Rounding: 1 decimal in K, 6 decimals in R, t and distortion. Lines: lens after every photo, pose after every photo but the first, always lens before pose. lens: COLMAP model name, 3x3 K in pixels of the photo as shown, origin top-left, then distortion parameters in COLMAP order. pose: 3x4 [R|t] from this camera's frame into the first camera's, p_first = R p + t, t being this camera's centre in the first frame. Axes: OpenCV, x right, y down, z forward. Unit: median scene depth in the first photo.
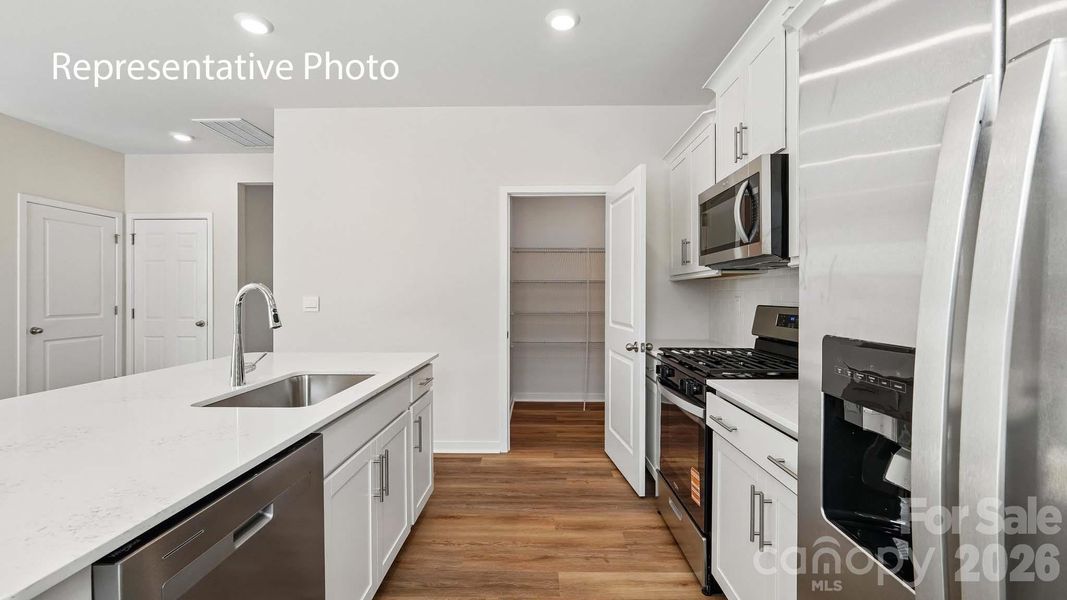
lens RADIAL K [[449.9, 0, 535.4], [0, 449.9, 294.9], [0, 0, 1]] dist [-0.007198, 0.000984]
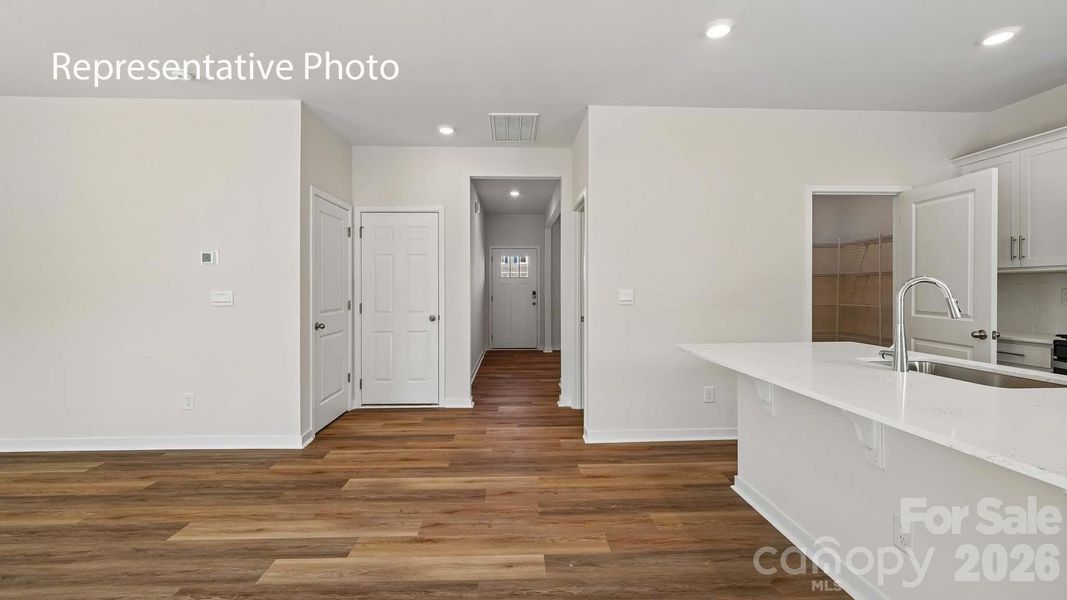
lens RADIAL K [[449.9, 0, 529.8], [0, 449.9, 297.4], [0, 0, 1]] dist [-0.007198, 0.000984]
pose [[0.997857, -0.005285, 0.065219, -0.625446], [0.003806, 0.999733, 0.022785, -0.003225], [-0.065322, -0.022488, 0.997611, -0.012231]]
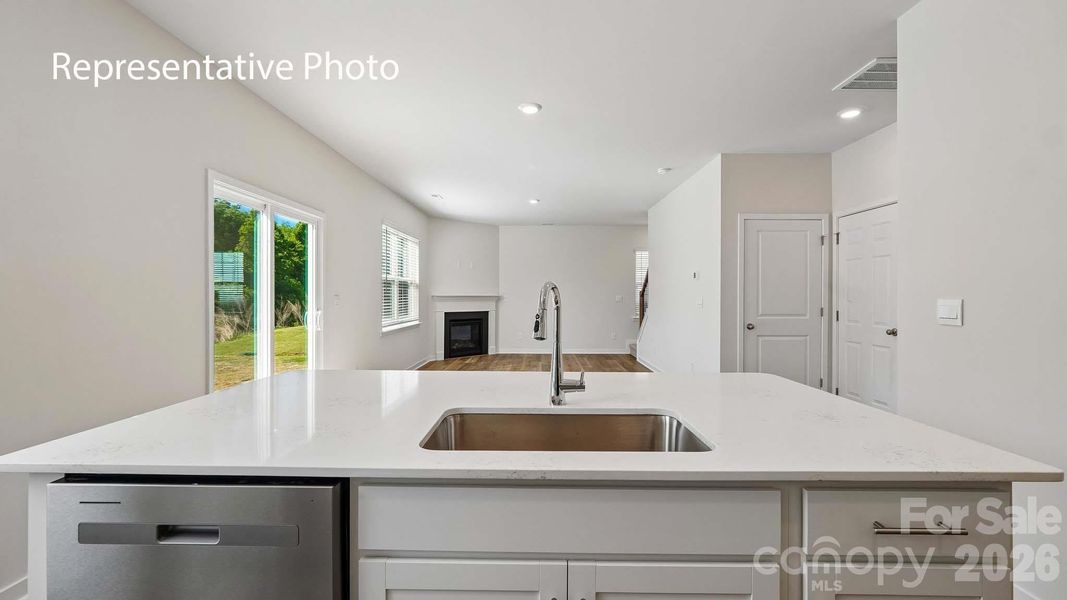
lens RADIAL K [[450.3, 0, 530.0], [0, 450.3, 299.4], [0, 0, 1]] dist [0.001019, -0.000431]
pose [[0.005862, 0.006611, -0.999961, 0.069818], [-0.000495, 0.999978, 0.006609, 0.000039], [0.999983, 0.000457, 0.005865, 0.351891]]
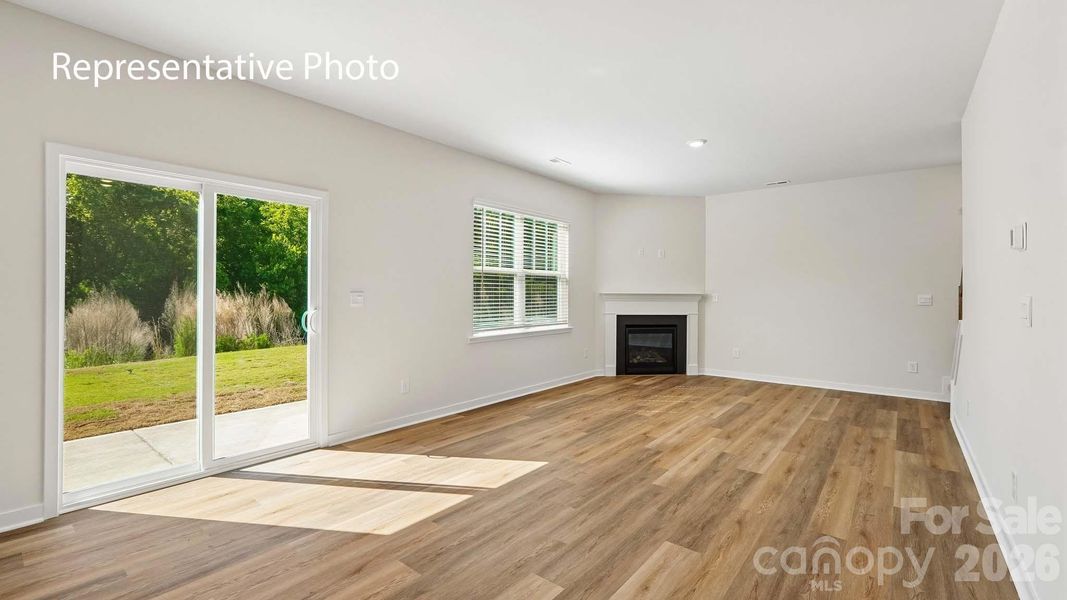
lens RADIAL K [[449.9, 0, 533.1], [0, 449.9, 293.0], [0, 0, 1]] dist [-0.007198, 0.000984]
pose [[-0.610168, -0.005357, -0.792254, -0.505650], [-0.005603, 0.999981, -0.002447, 0.000254], [0.792252, 0.002946, -0.610187, 0.695896]]
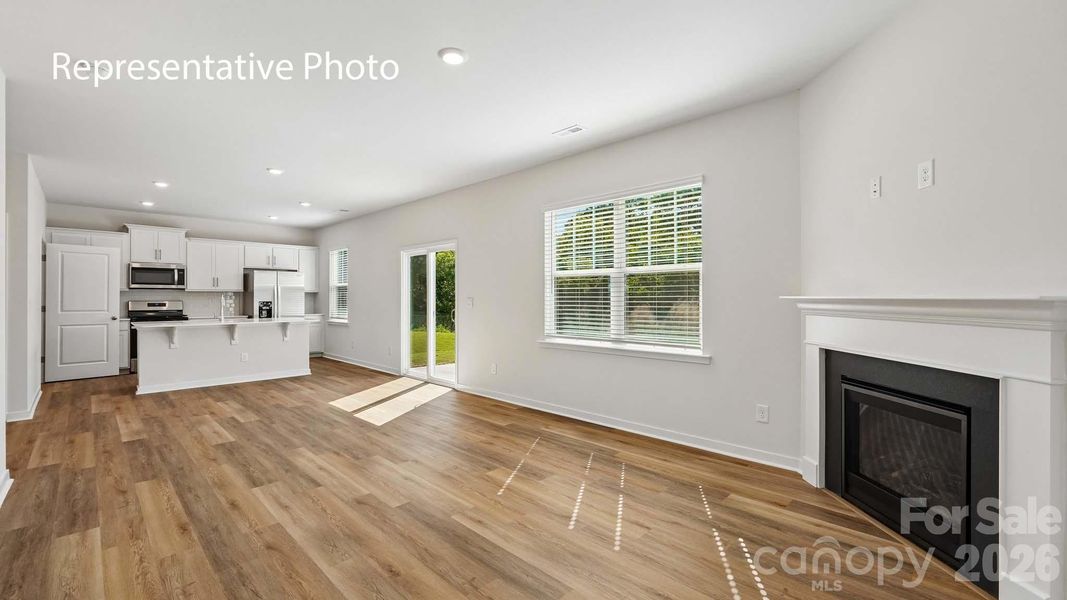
lens RADIAL K [[449.9, 0, 536.0], [0, 449.9, 293.7], [0, 0, 1]] dist [-0.007198, 0.000984]
pose [[-0.732053, 0.005053, 0.681229, -2.029882], [-0.002498, 0.999946, -0.010102, -0.002086], [-0.681243, -0.009097, -0.732001, 0.752215]]
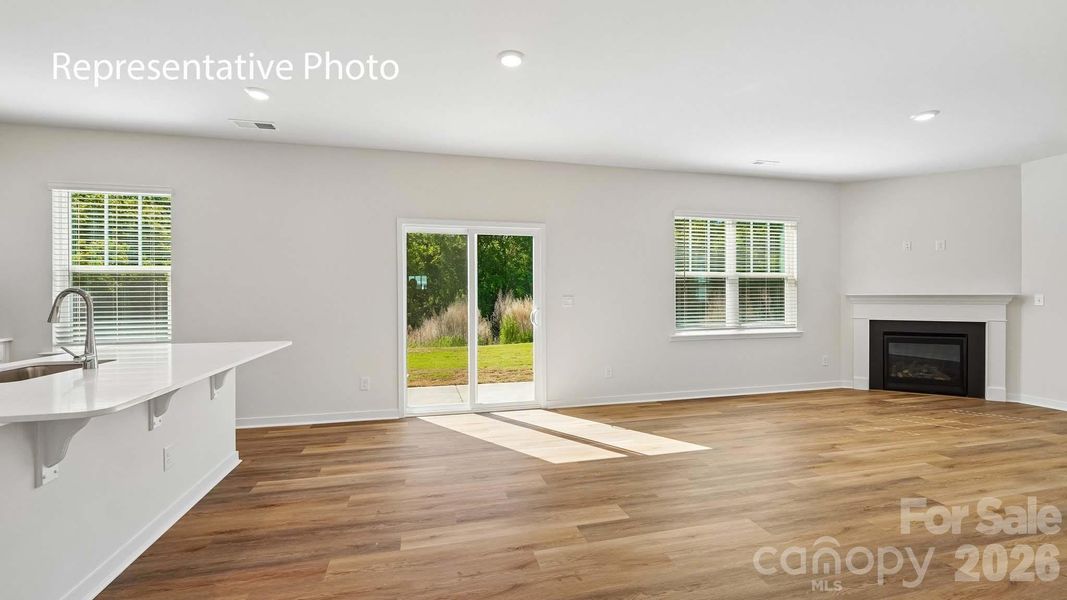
lens RADIAL K [[449.9, 0, 540.9], [0, 449.9, 296.9], [0, 0, 1]] dist [-0.007198, 0.000984]
pose [[-0.958516, 0.002336, -0.285029, -0.589669], [0.002399, 0.999997, 0.000128, -0.000599], [0.285029, -0.000561, -0.958519, 0.973194]]
